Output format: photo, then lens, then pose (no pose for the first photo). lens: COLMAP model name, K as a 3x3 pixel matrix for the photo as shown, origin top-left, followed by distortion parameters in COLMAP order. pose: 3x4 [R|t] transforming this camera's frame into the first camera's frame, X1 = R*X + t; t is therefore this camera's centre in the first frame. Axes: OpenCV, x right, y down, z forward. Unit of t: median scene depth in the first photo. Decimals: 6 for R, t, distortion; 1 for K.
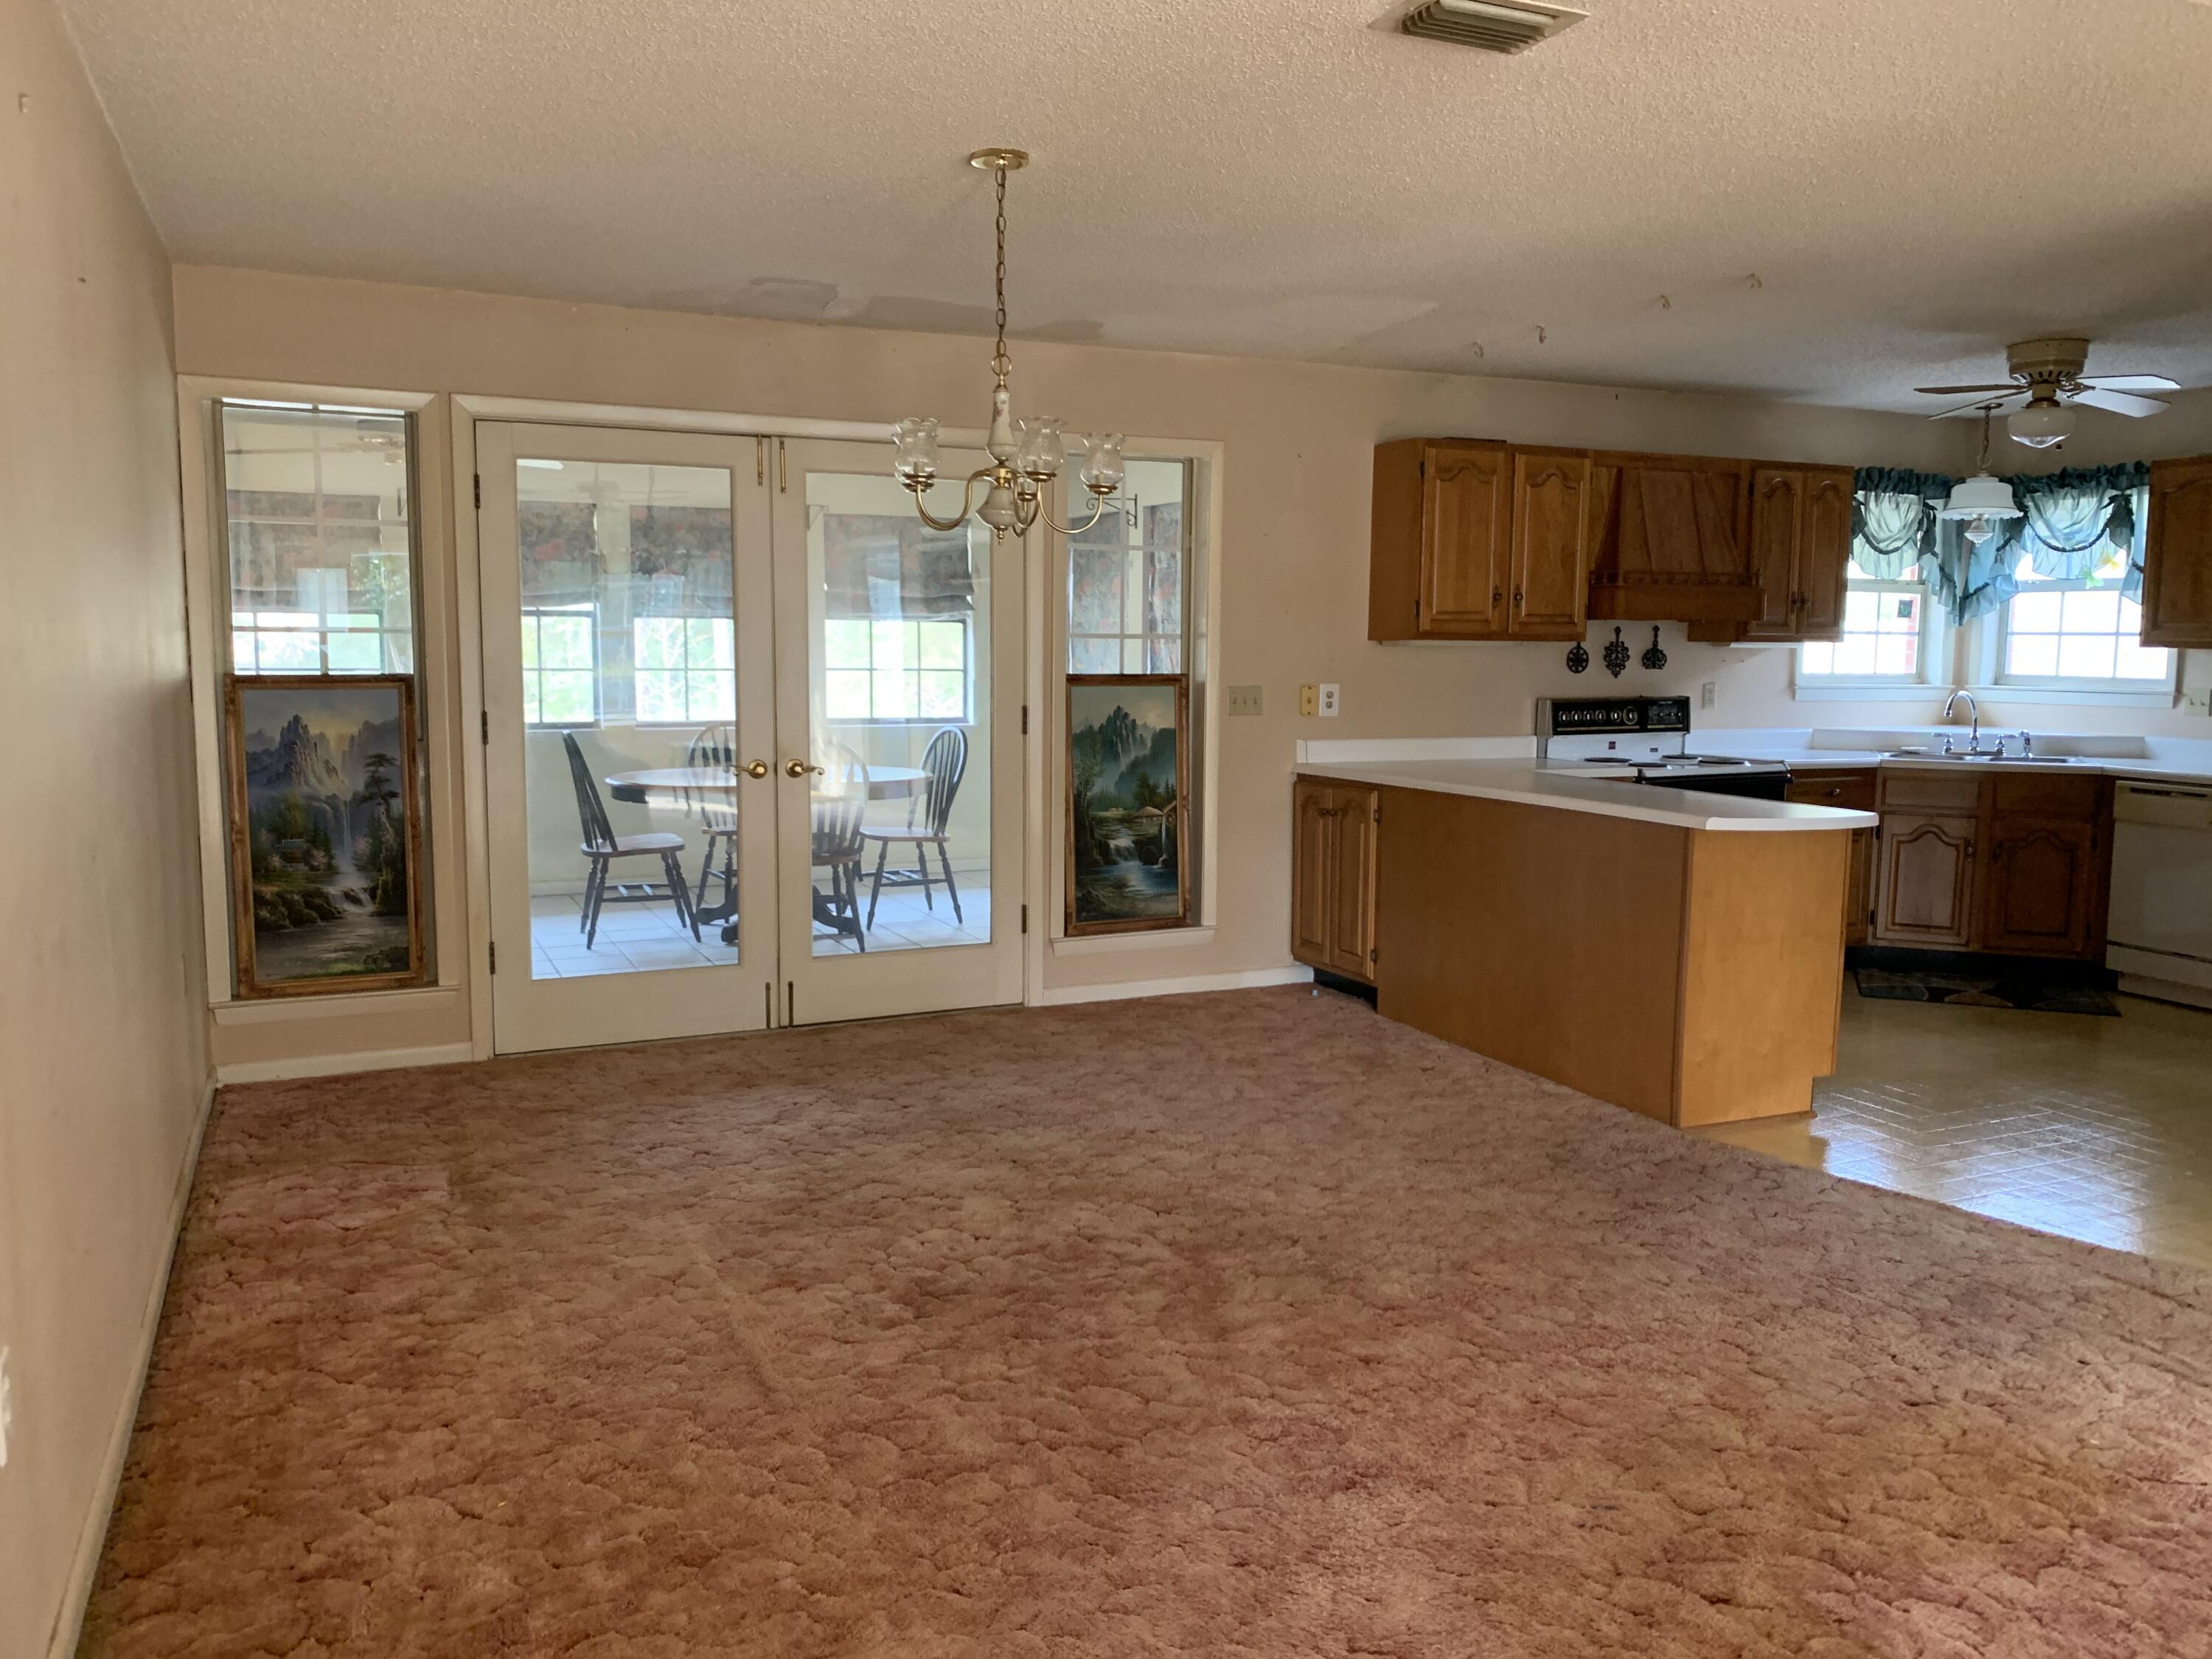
lens RADIAL K [[1690.8, 0, 1115.3], [0, 1690.8, 815.3], [0, 0, 1]] dist [0.043135, -0.051999]
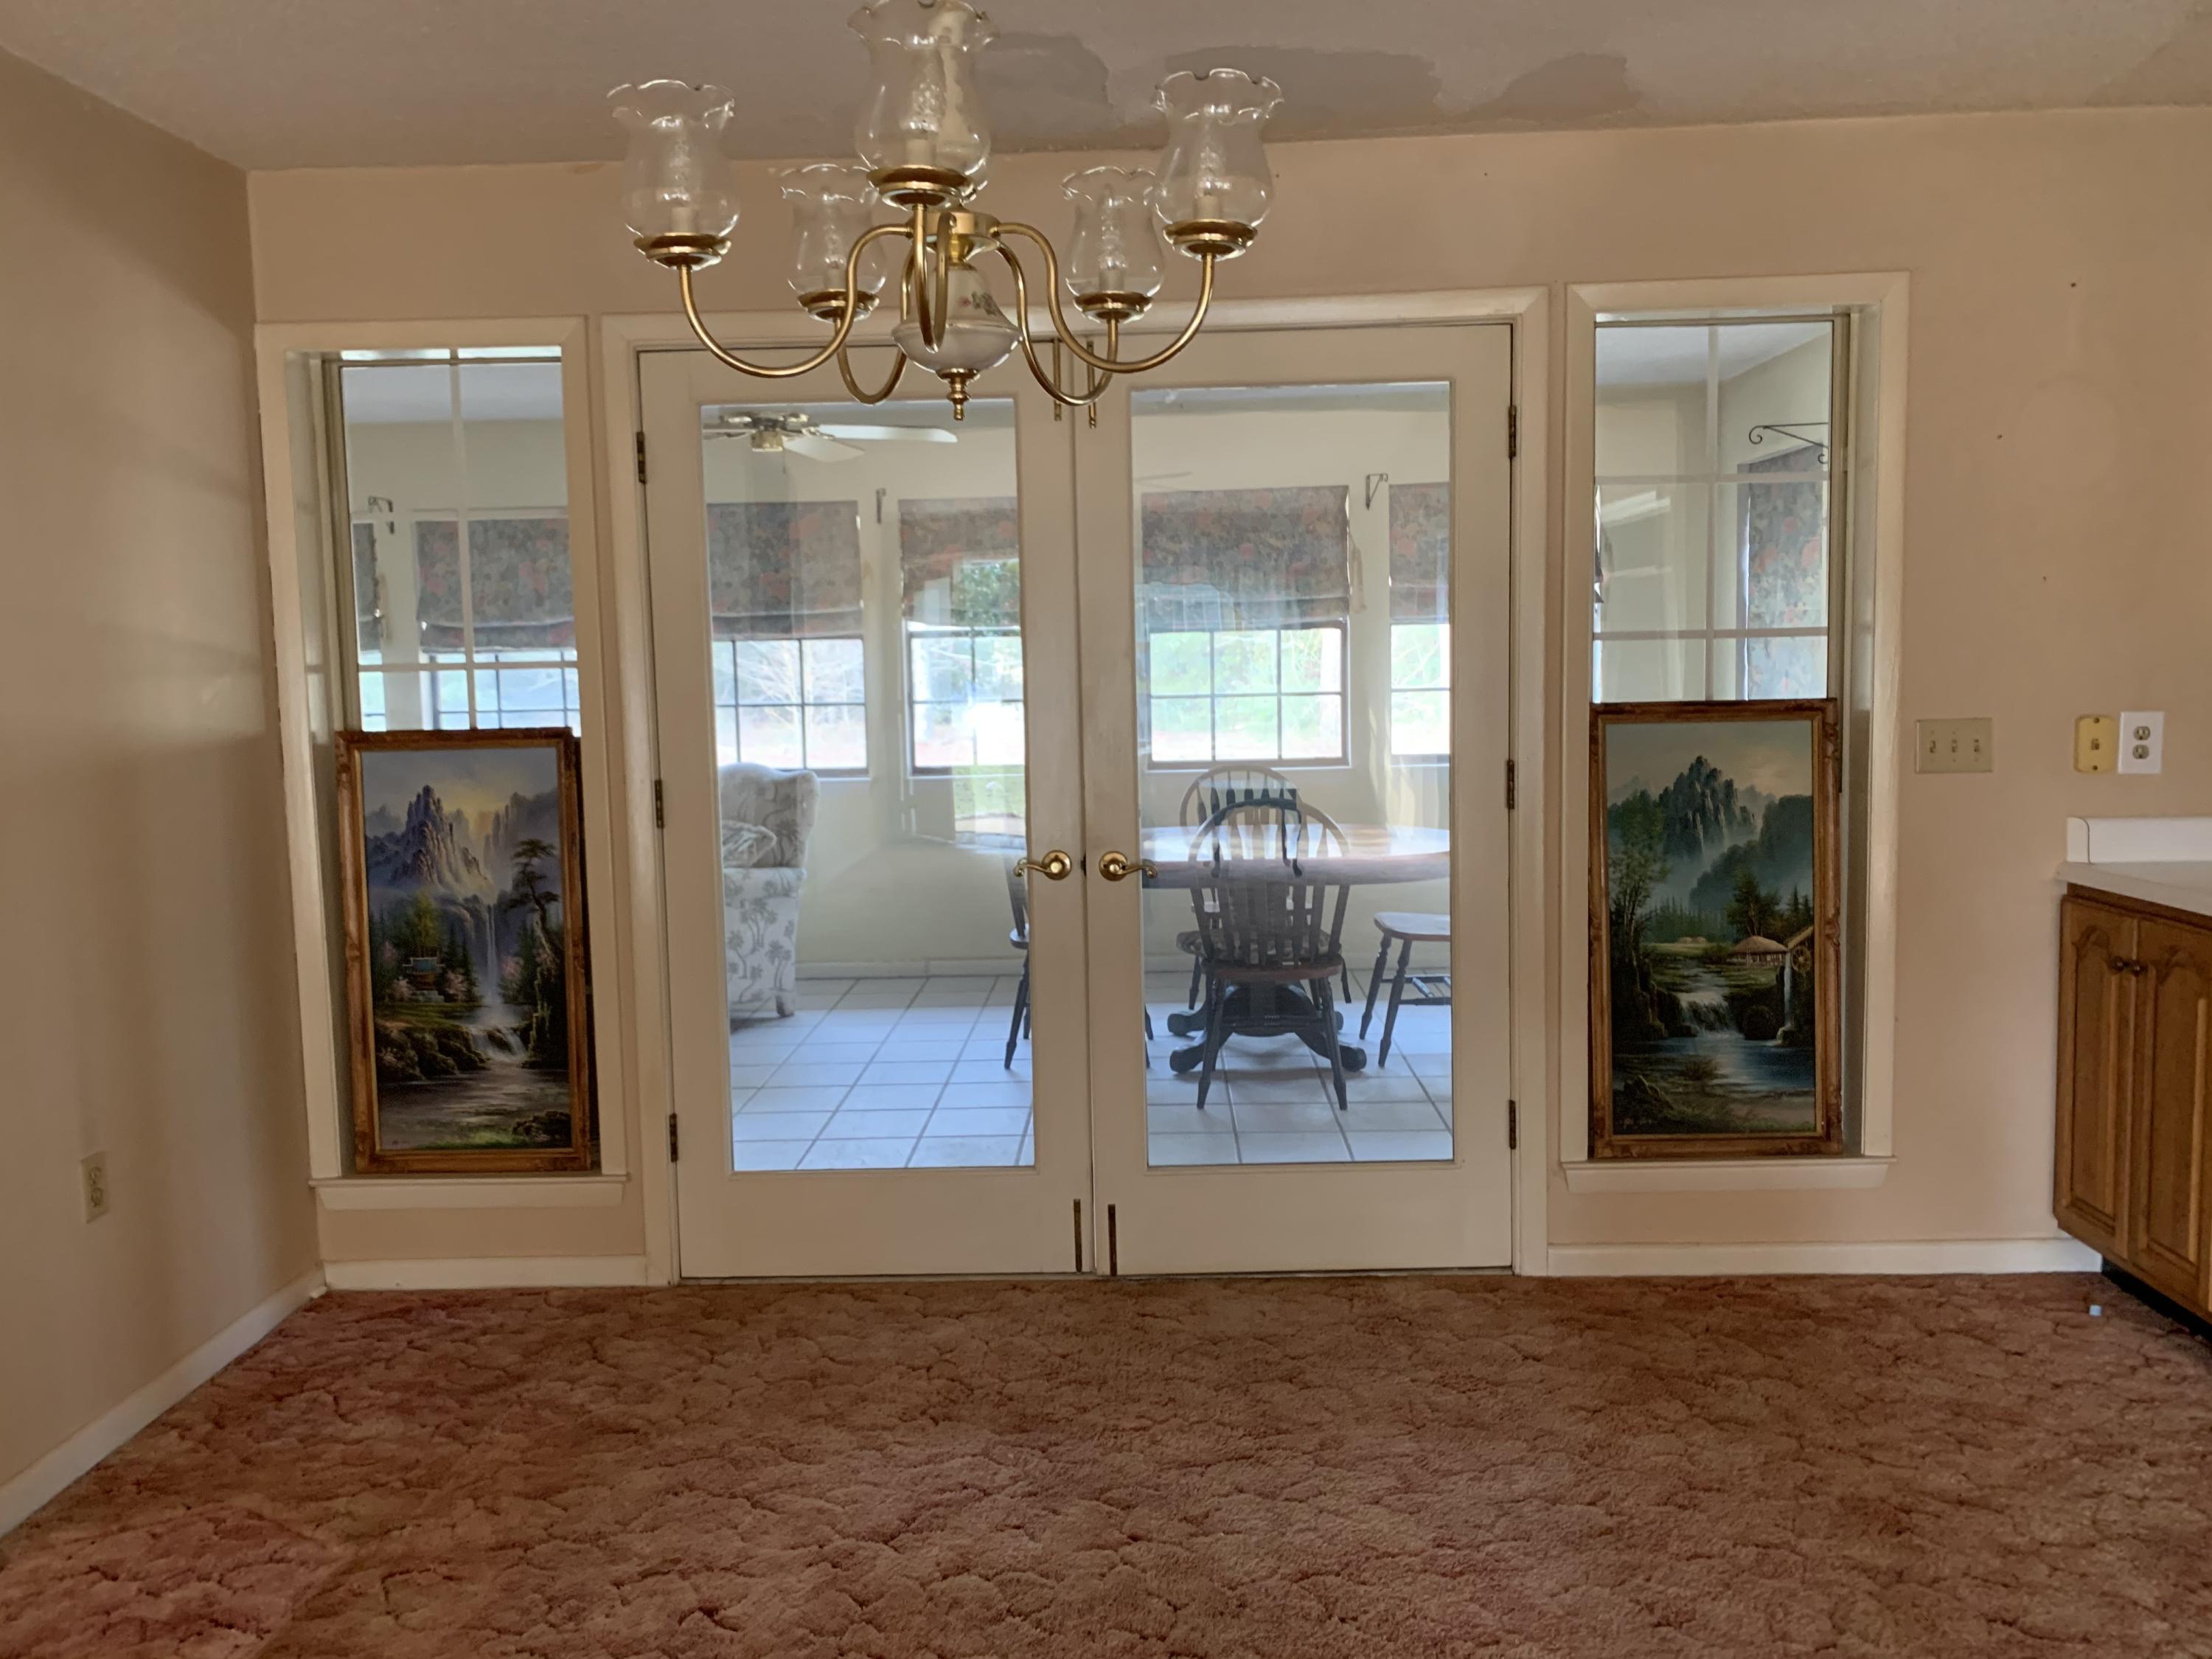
lens RADIAL K [[1701.6, 0, 1097.6], [0, 1701.6, 823.2], [0, 0, 1]] dist [0.039693, -0.086610]
pose [[0.893025, 0.016673, -0.449698, 0.078212], [-0.016673, 0.999853, 0.003961, -0.040727], [0.449698, 0.003961, 0.893172, 0.388818]]
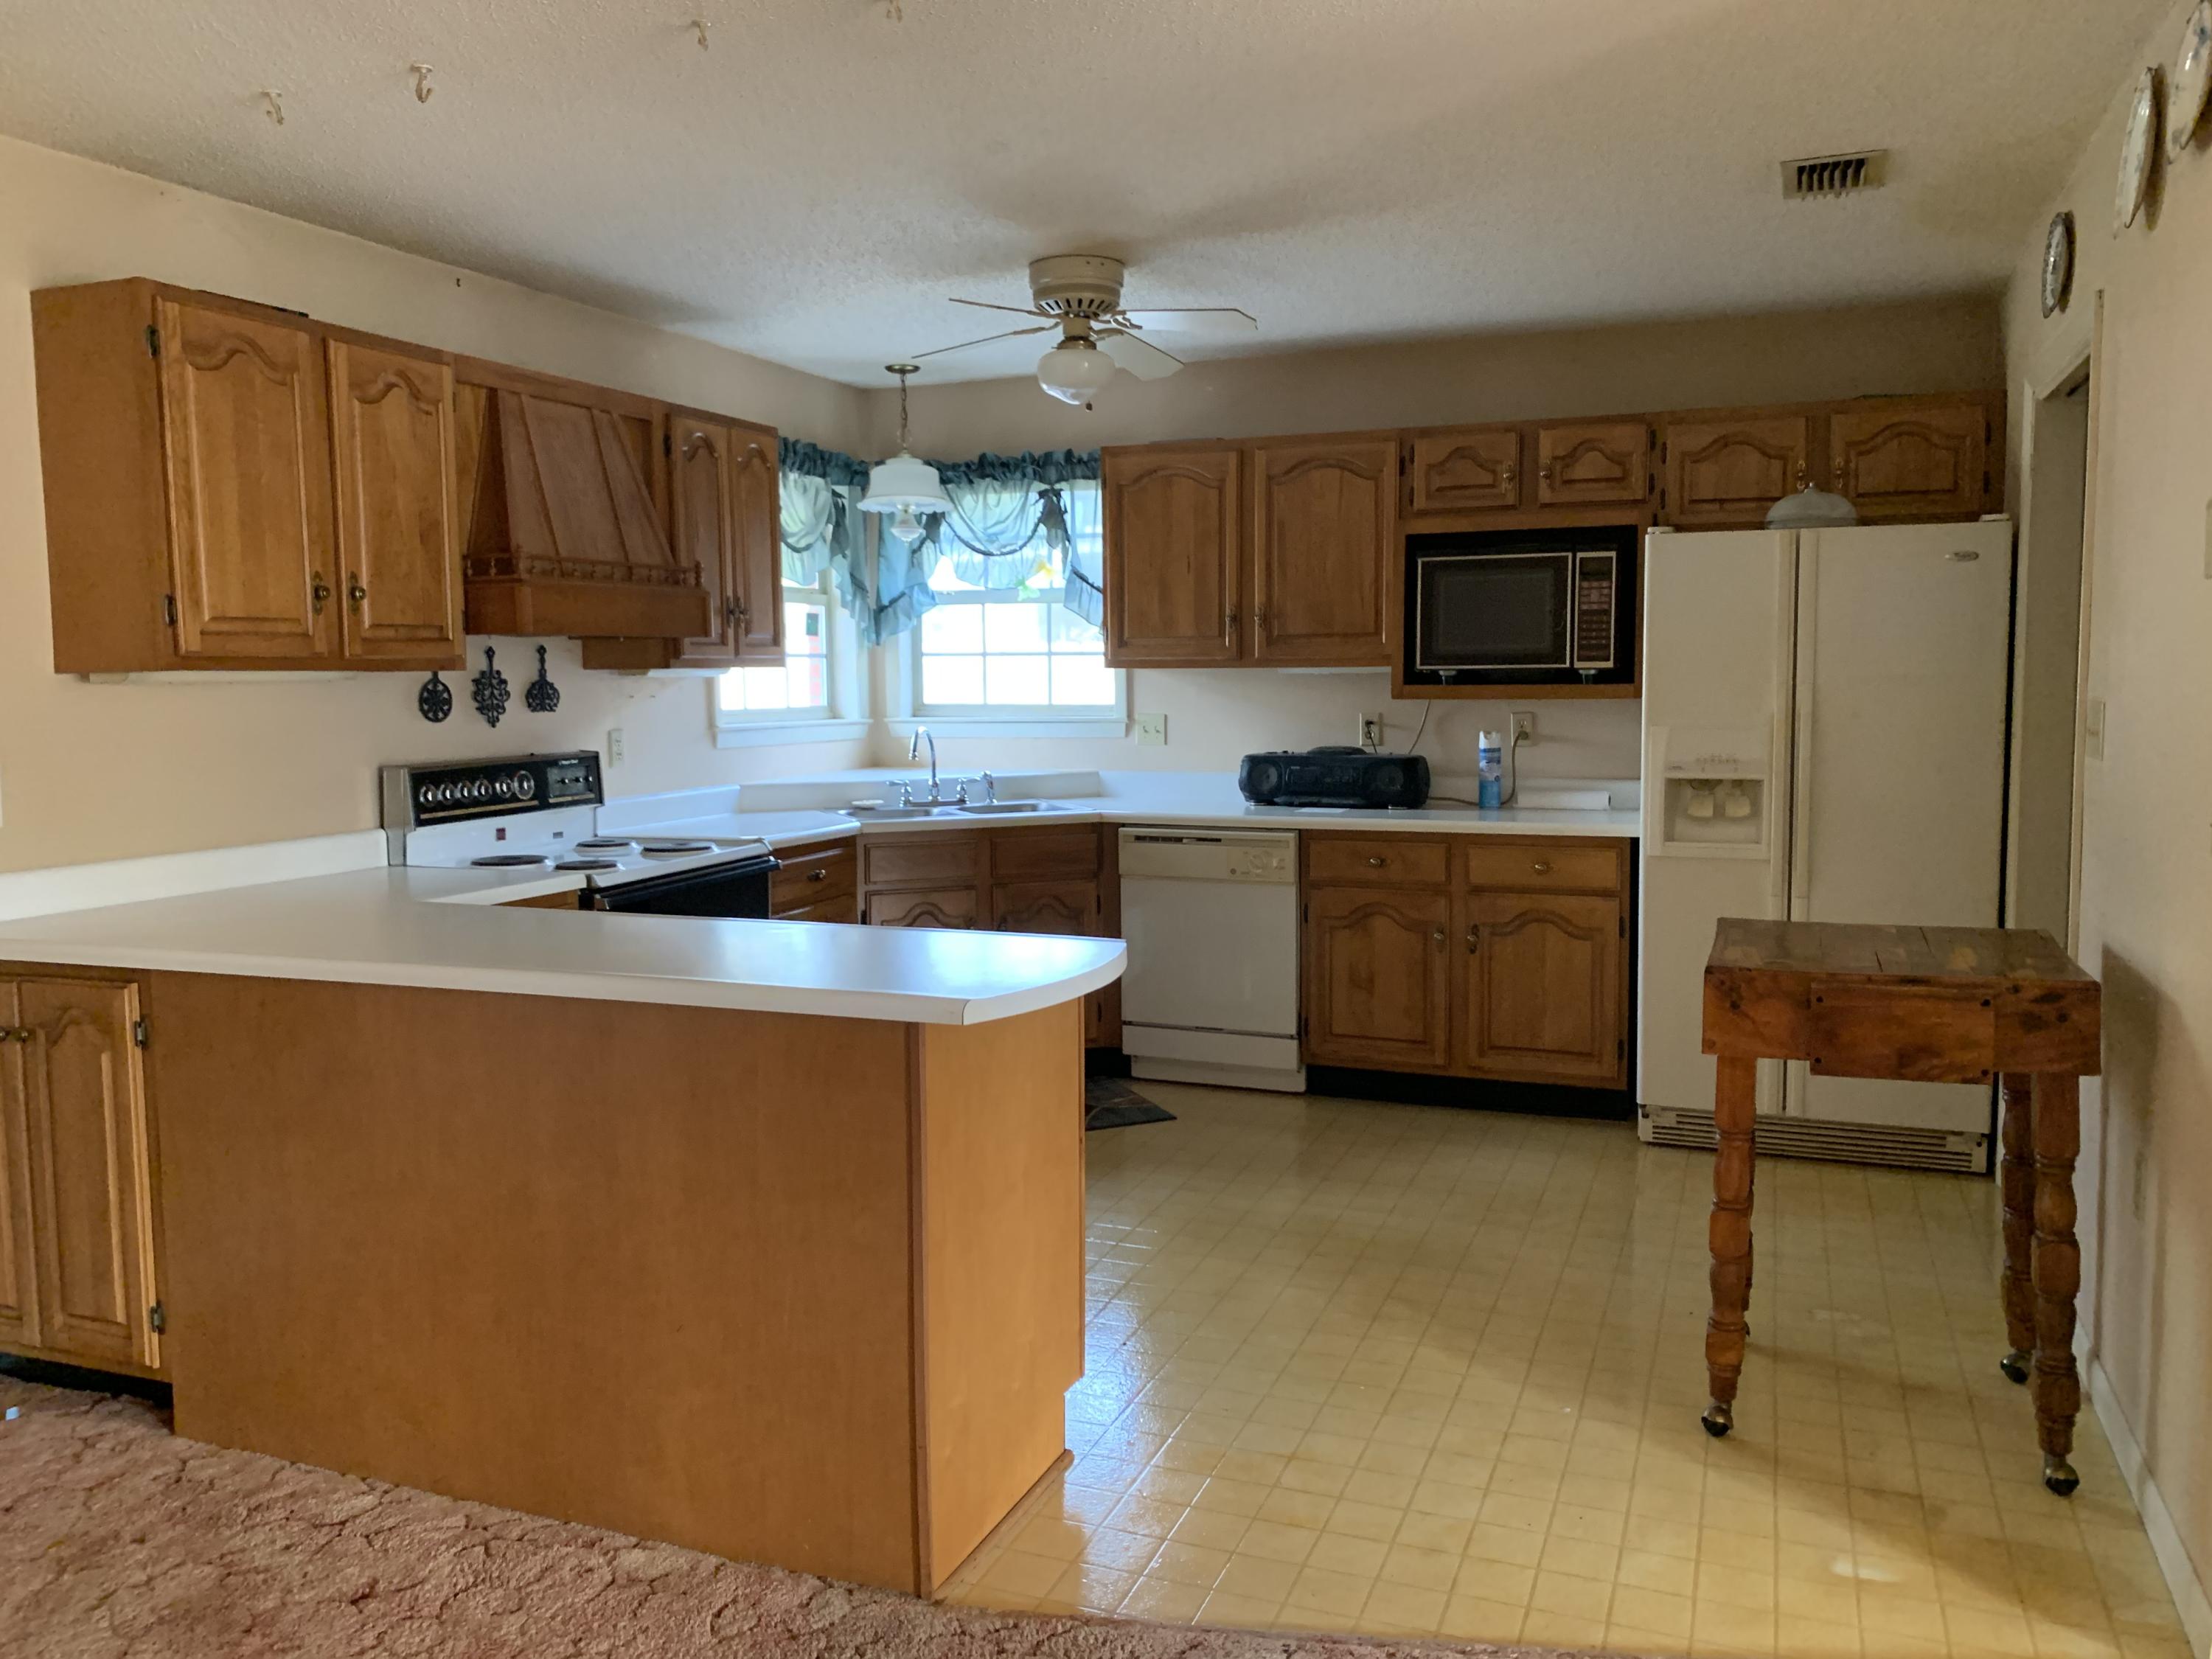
lens RADIAL K [[1690.8, 0, 1115.3], [0, 1690.8, 815.3], [0, 0, 1]] dist [0.043135, -0.051999]
pose [[0.720473, -0.076636, 0.689236, 0.022863], [0.089546, 0.995836, 0.017123, -0.042658], [-0.687678, 0.049381, 0.724335, 0.423788]]
